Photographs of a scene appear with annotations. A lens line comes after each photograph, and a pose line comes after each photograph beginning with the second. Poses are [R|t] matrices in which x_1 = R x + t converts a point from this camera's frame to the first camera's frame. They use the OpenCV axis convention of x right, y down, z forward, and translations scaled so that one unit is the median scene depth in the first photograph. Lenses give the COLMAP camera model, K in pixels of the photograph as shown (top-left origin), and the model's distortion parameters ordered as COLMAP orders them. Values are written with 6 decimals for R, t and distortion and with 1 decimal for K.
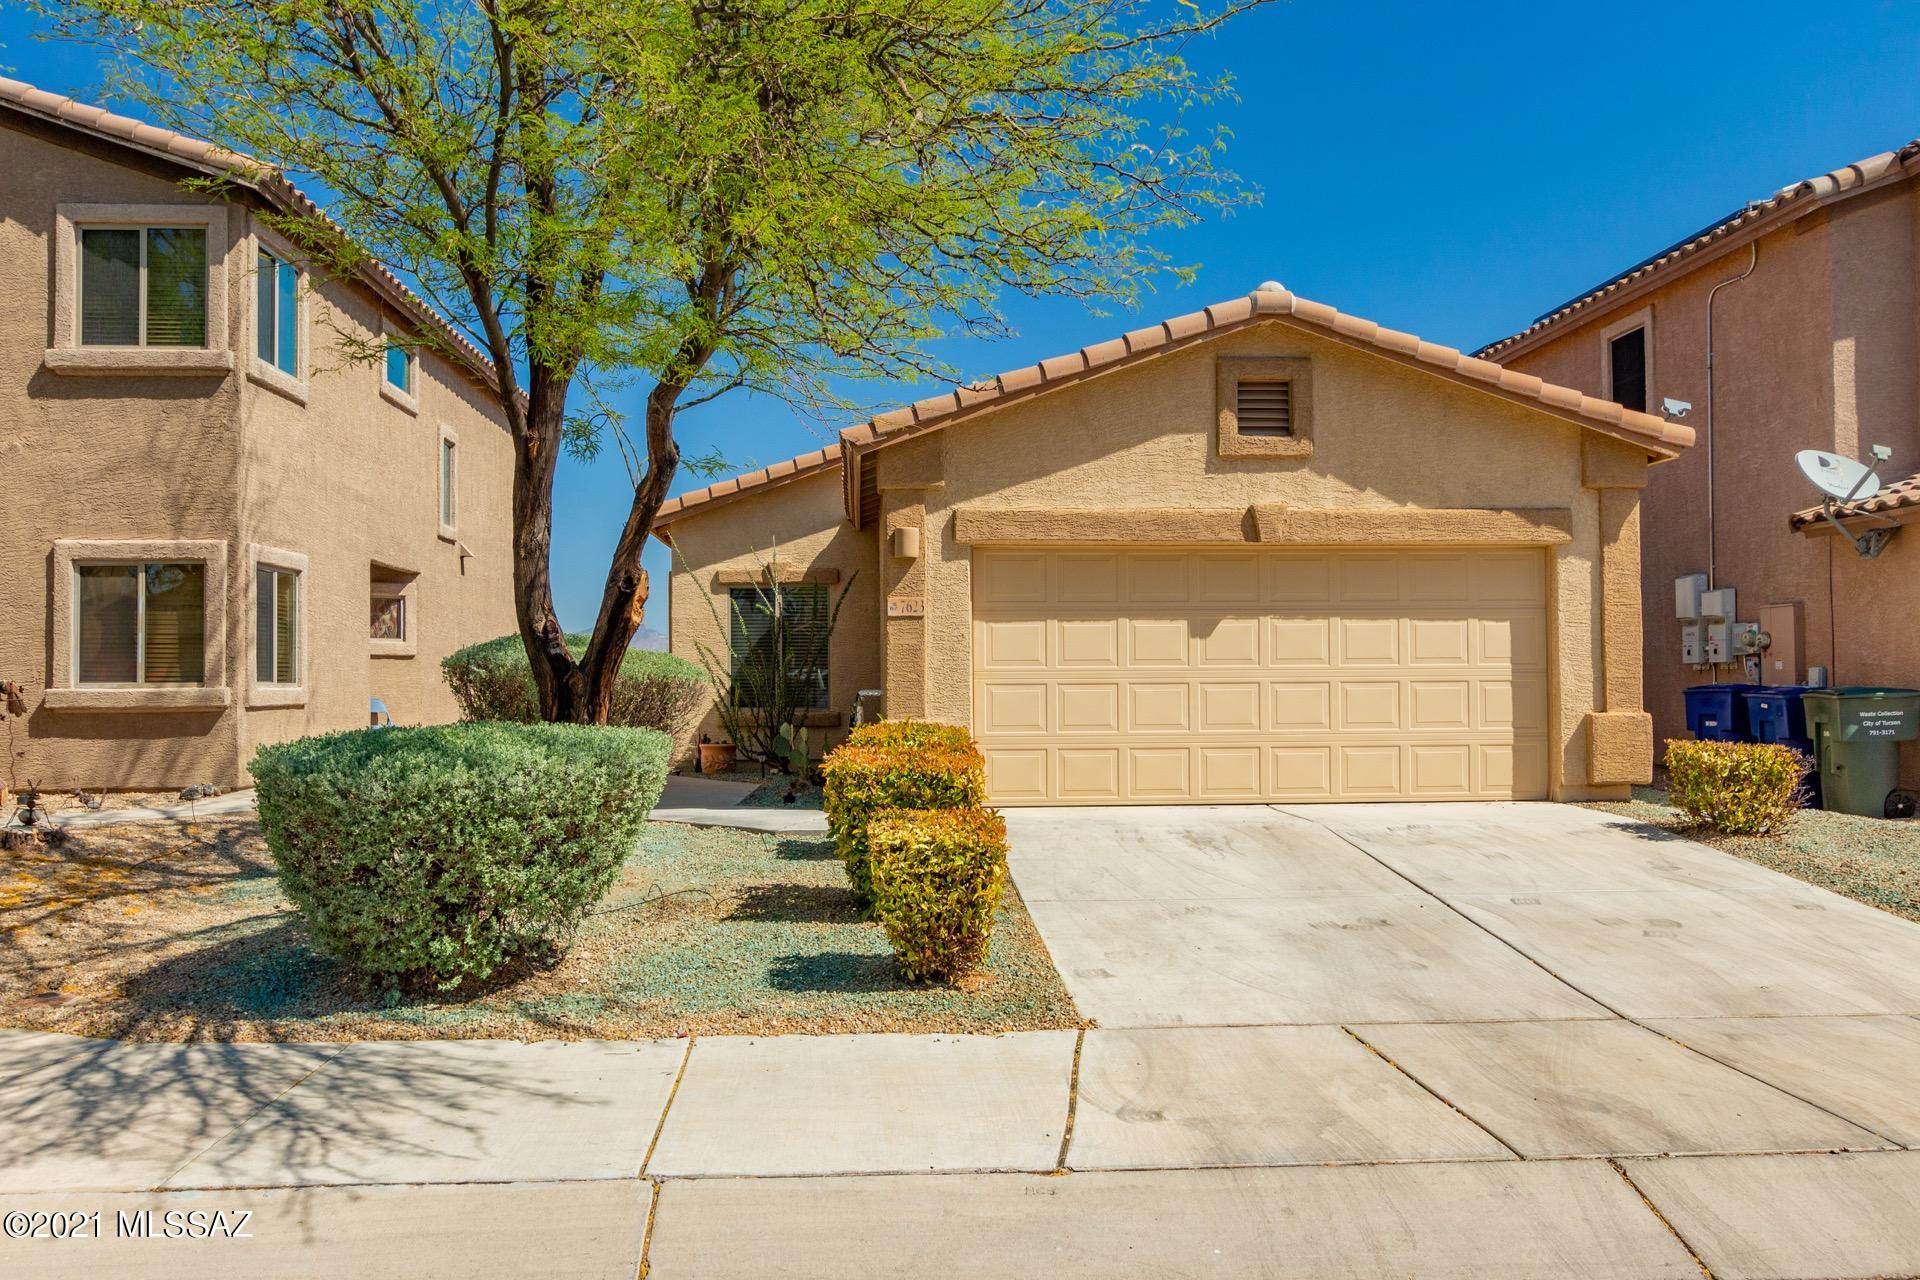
lens RADIAL K [[1548.5, 0, 961.3], [0, 1548.5, 636.8], [0, 0, 1]] dist [-0.009135, -0.002810]
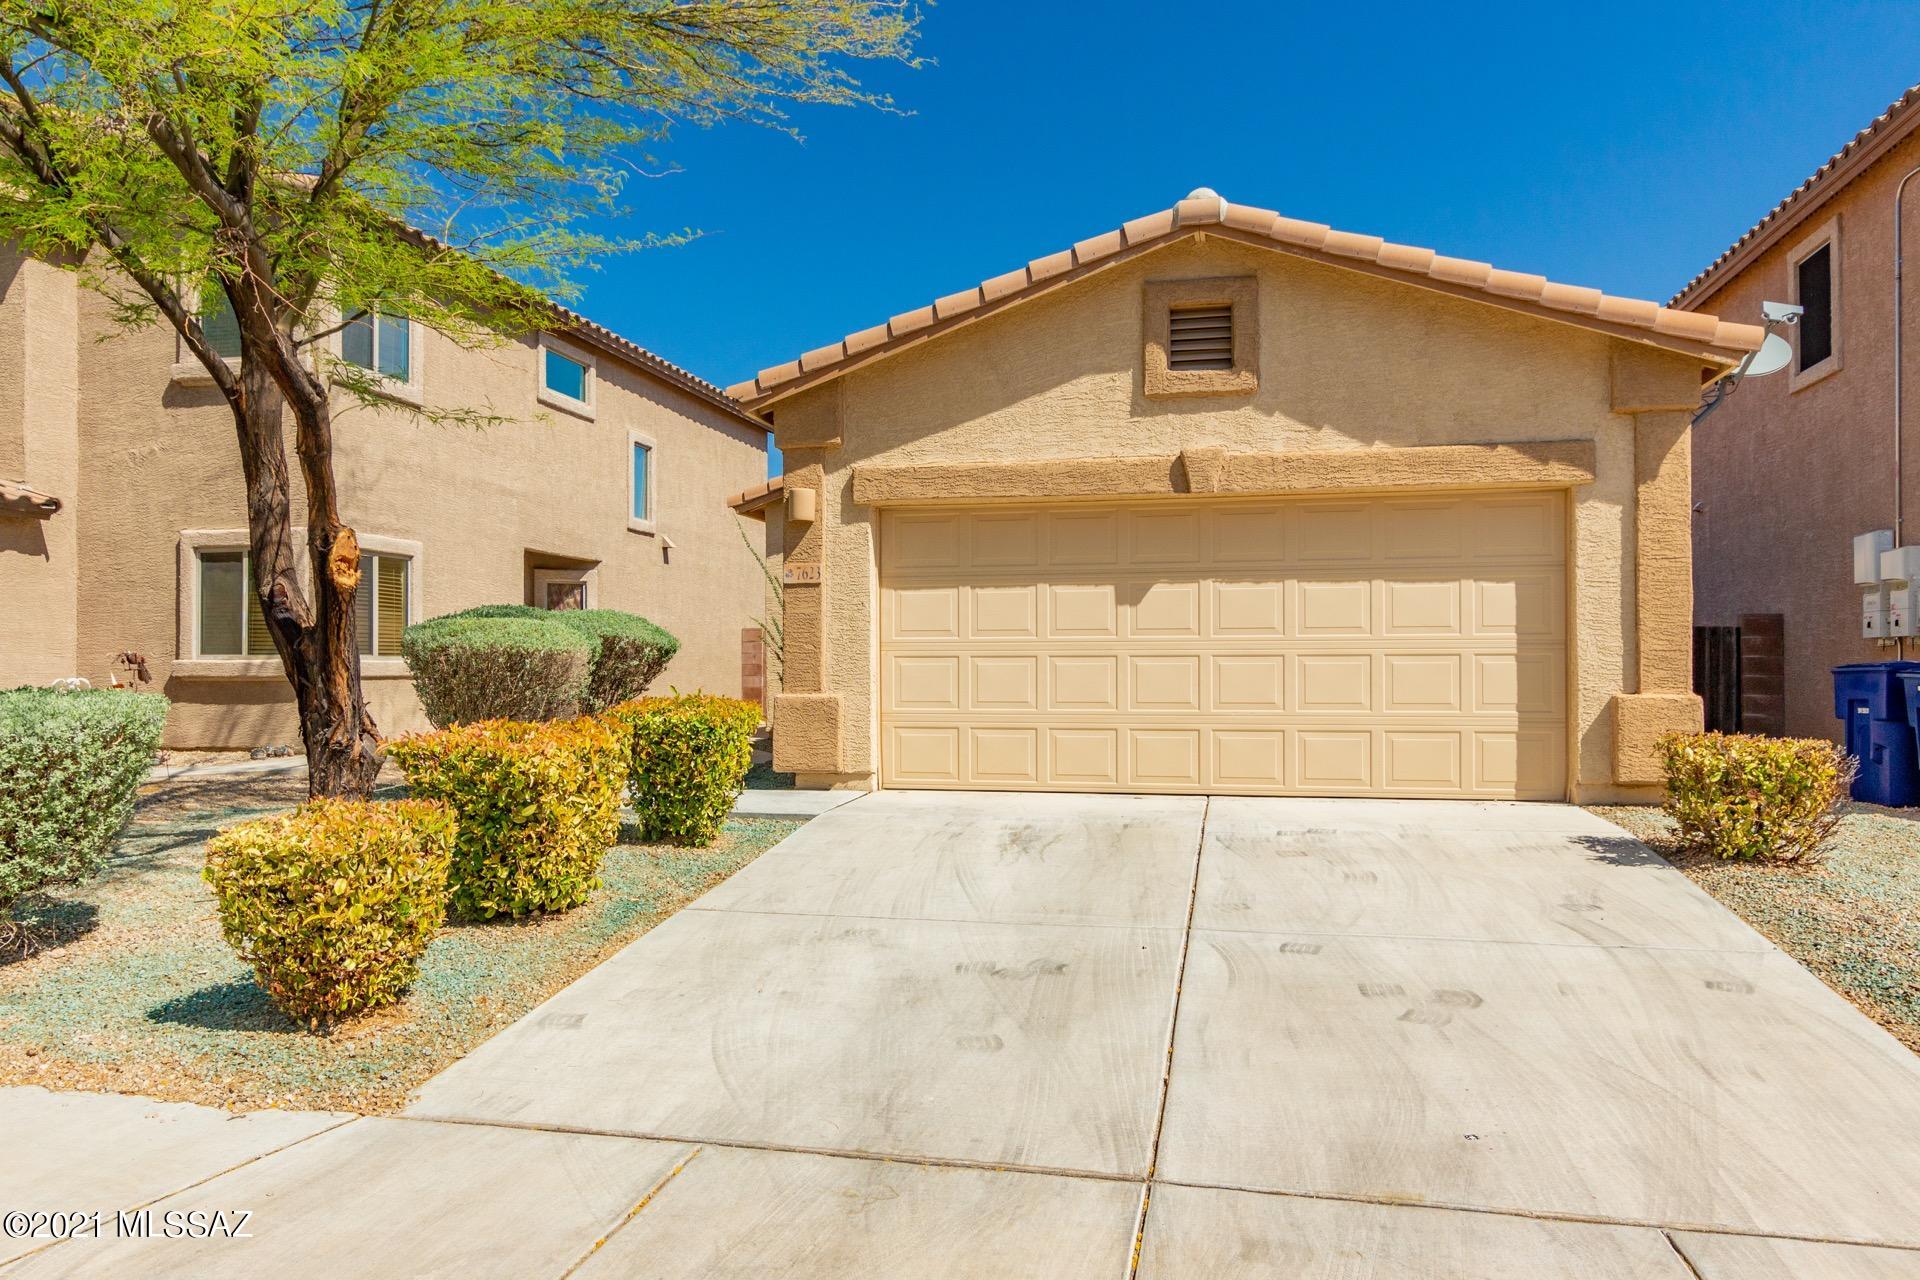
lens RADIAL K [[1305.1, 0, 961.6], [0, 1305.1, 650.9], [0, 0, 1]] dist [-0.003109, -0.002542]
pose [[0.959637, 0.001171, -0.281238, 0.272108], [0.003825, 0.999844, 0.017216, 0.013846], [0.281214, -0.017597, 0.959484, 0.259210]]
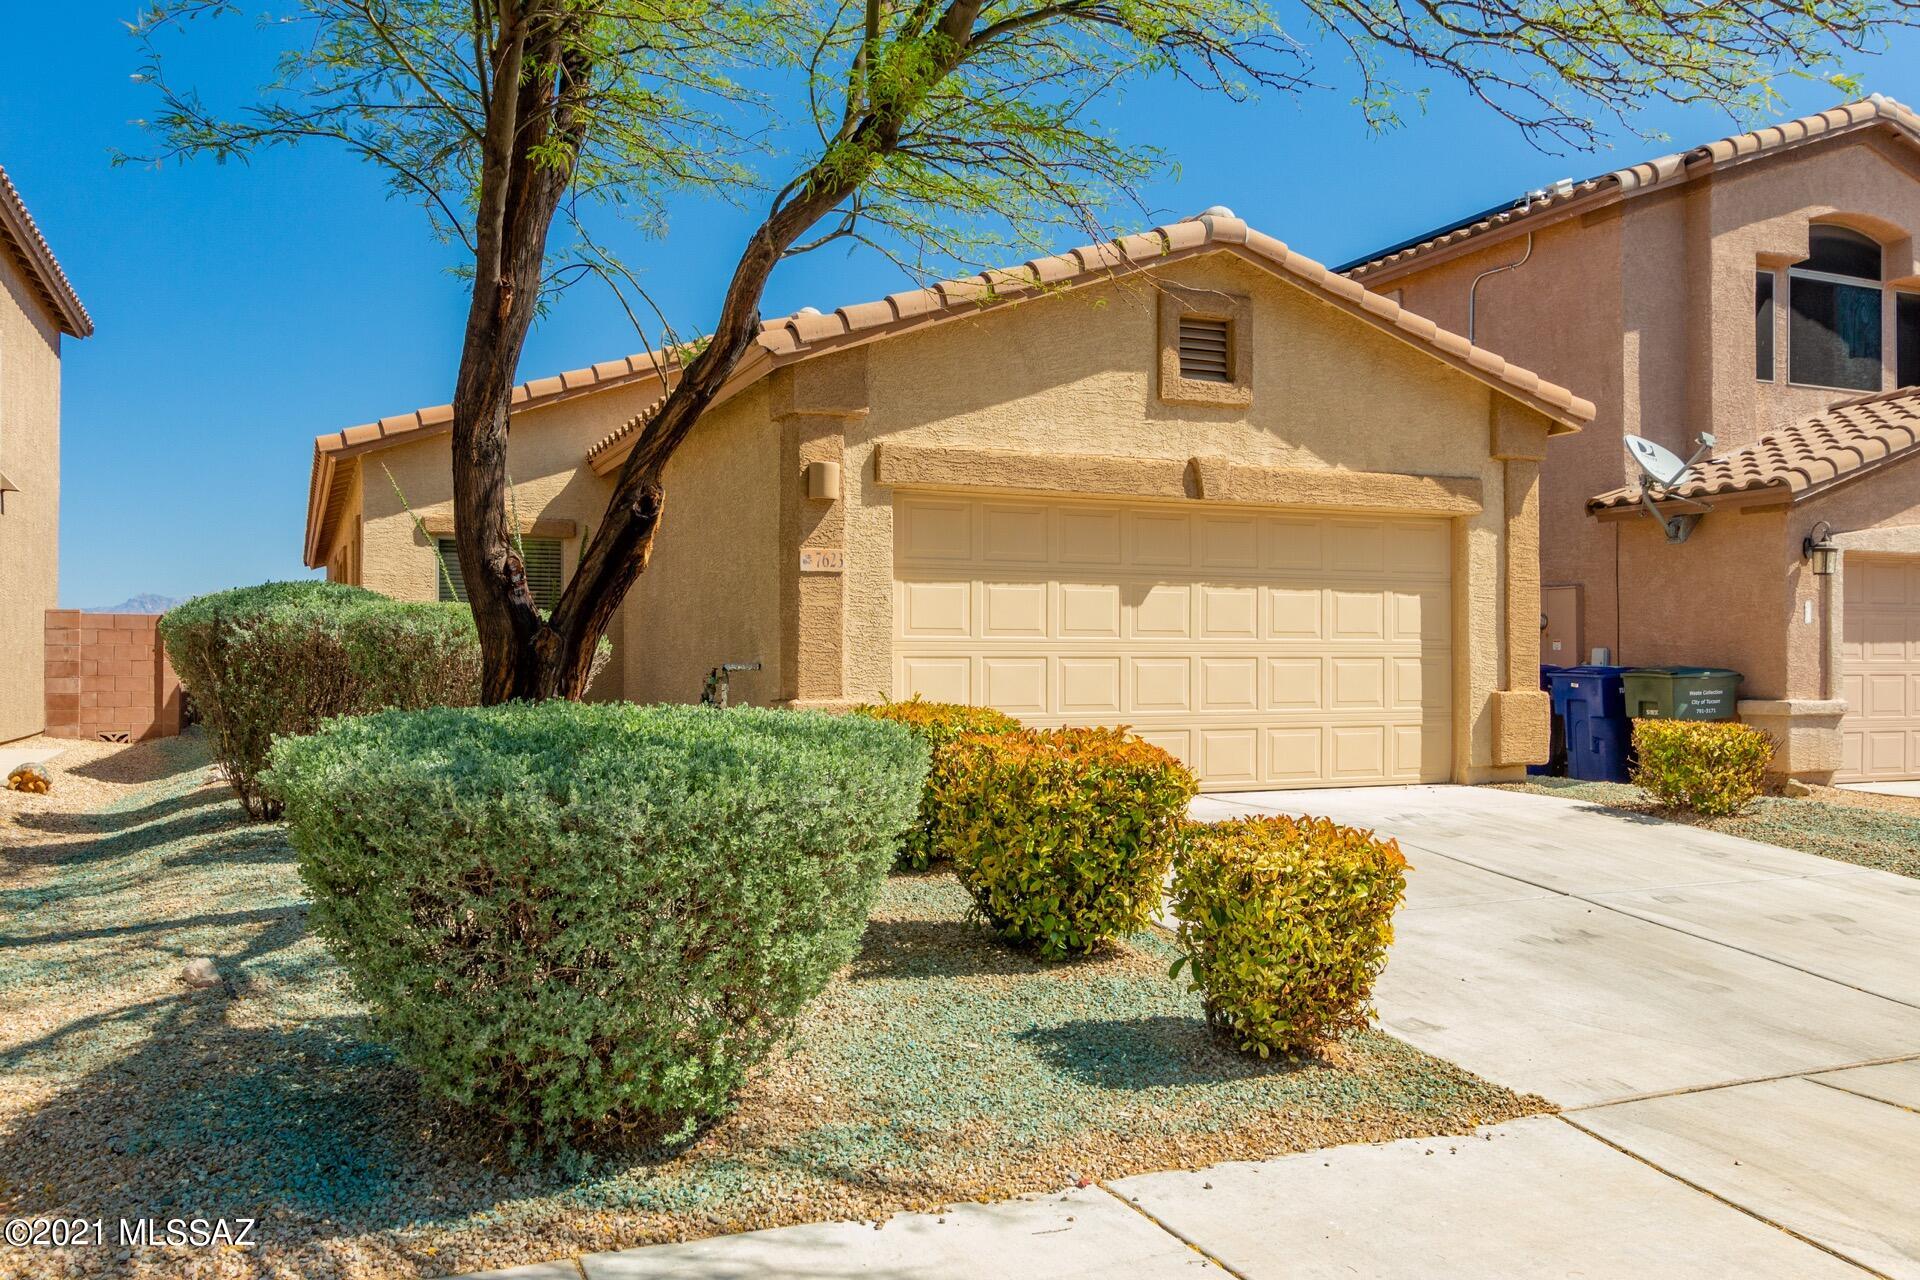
lens RADIAL K [[1535.7, 0, 962.5], [0, 1535.7, 638.1], [0, 0, 1]] dist [-0.001332, -0.015539]
pose [[0.941550, 0.011999, 0.336660, -0.229692], [-0.016099, 0.999826, 0.009391, 0.012323], [-0.336489, -0.014262, 0.941580, 0.212354]]
